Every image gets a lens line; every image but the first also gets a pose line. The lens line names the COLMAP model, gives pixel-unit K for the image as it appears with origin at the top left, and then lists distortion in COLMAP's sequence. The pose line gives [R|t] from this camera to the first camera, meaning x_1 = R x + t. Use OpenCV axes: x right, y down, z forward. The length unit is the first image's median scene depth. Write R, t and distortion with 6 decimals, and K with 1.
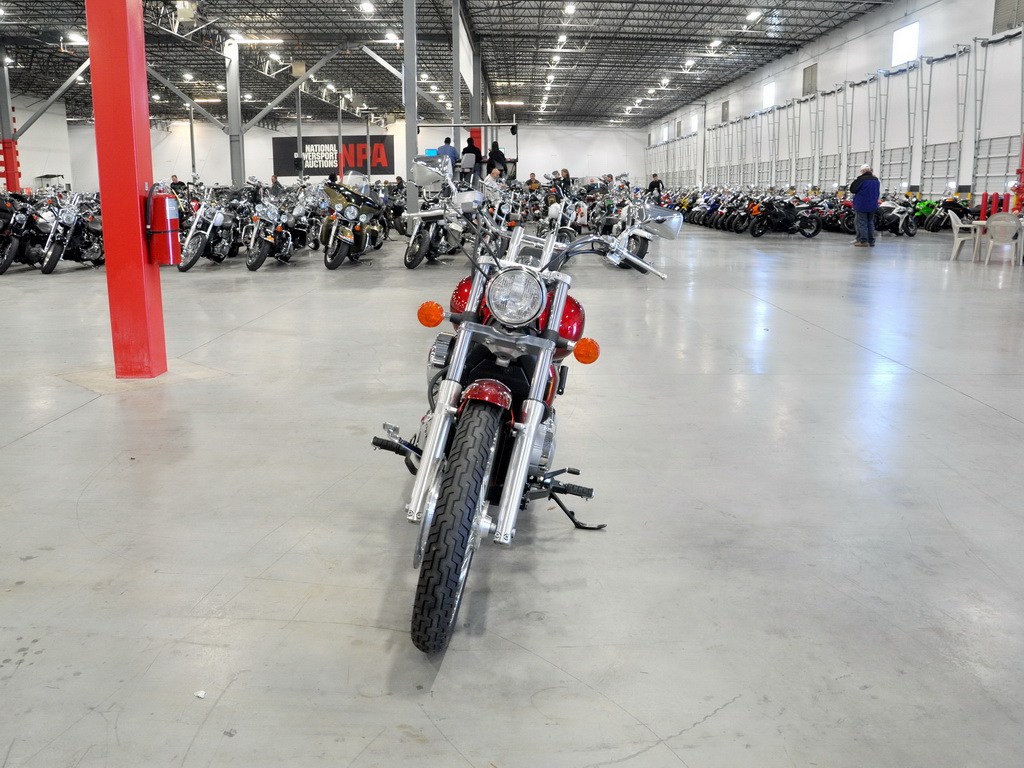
lens RADIAL K [[776.8, 0, 512.0], [0, 776.8, 384.0], [0, 0, 1]] dist [-0.093070, 0.000674]
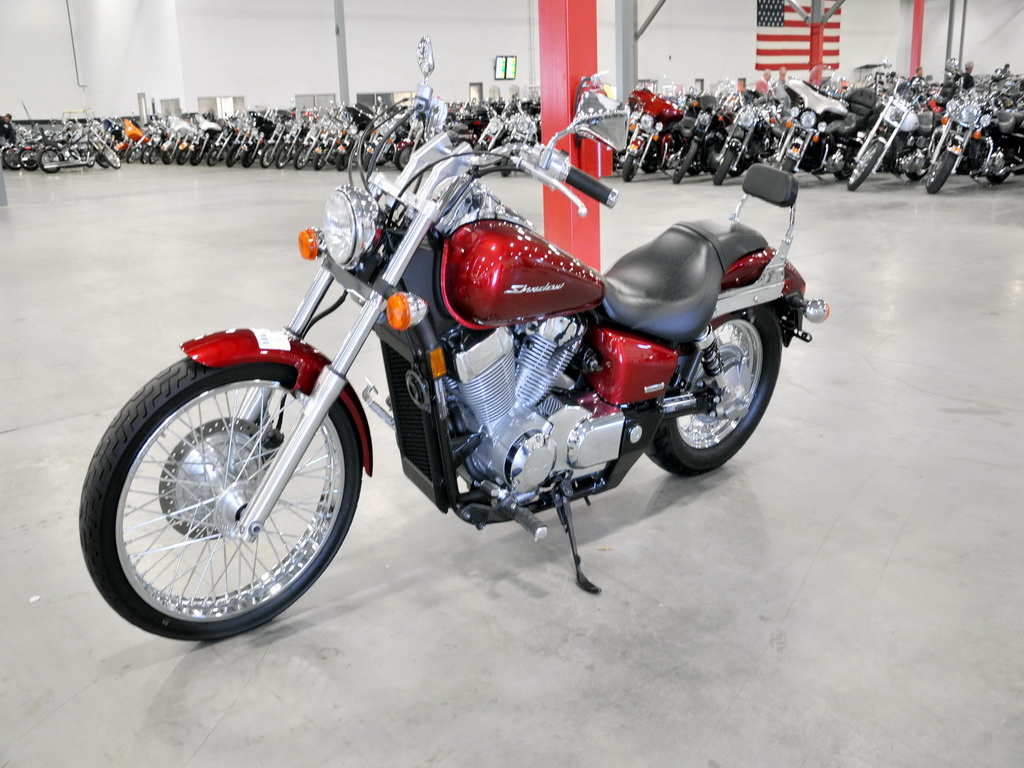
lens RADIAL K [[991.0, 0, 509.2], [0, 991.0, 362.1], [0, 0, 1]] dist [-0.044548, 0.160895]
pose [[0.699013, 0.151929, -0.698784, 0.072638], [-0.133761, 0.987703, 0.080941, -0.008308], [0.702488, 0.036892, 0.710739, 0.037183]]
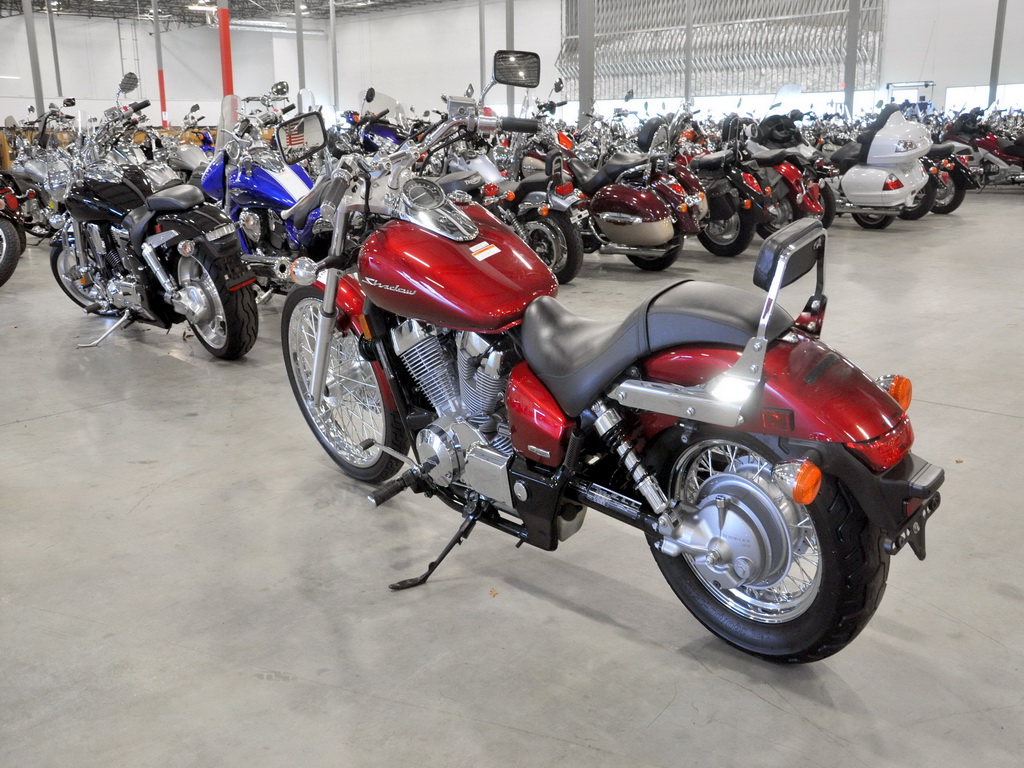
lens RADIAL K [[1011.1, 0, 512.9], [0, 1011.1, 339.7], [0, 0, 1]] dist [-0.088562, 0.332523]
pose [[-0.637091, 0.171104, -0.751557, 0.079612], [-0.174715, 0.917614, 0.357014, -0.042000], [0.750726, 0.358759, -0.554710, 0.172086]]
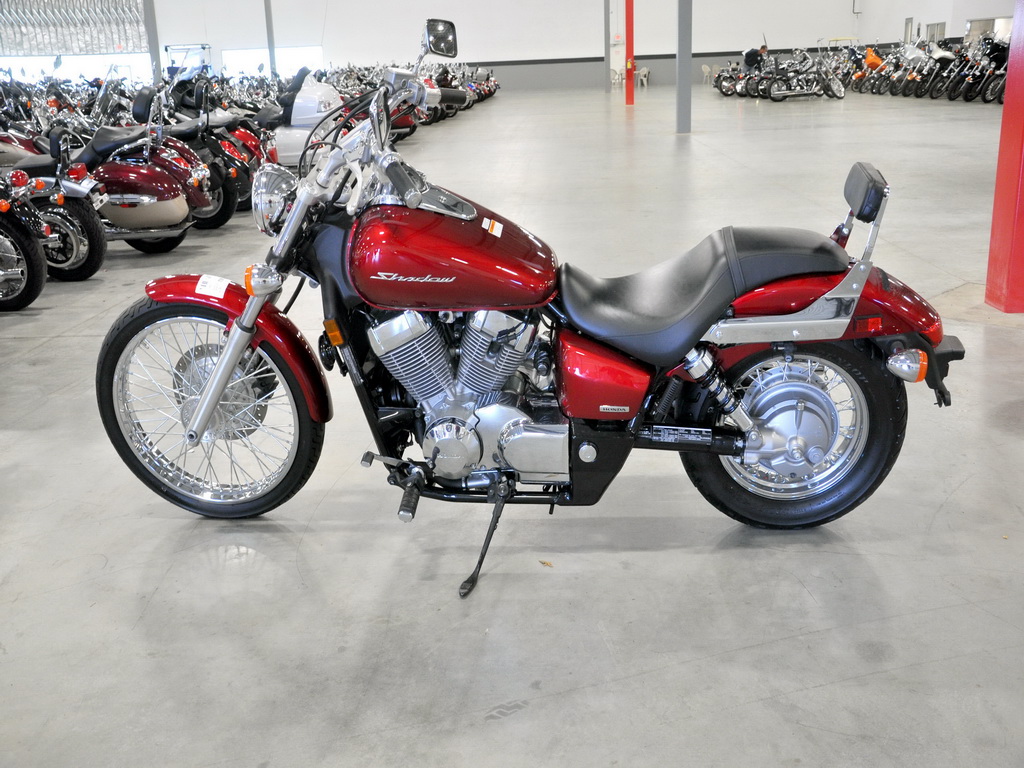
lens RADIAL K [[1011.1, 0, 512.9], [0, 1011.1, 339.7], [0, 0, 1]] dist [-0.088562, 0.332523]
pose [[0.018743, 0.264462, -0.964214, 0.101752], [-0.202123, 0.945474, 0.255393, -0.028477], [0.979181, 0.190103, 0.071175, 0.106828]]
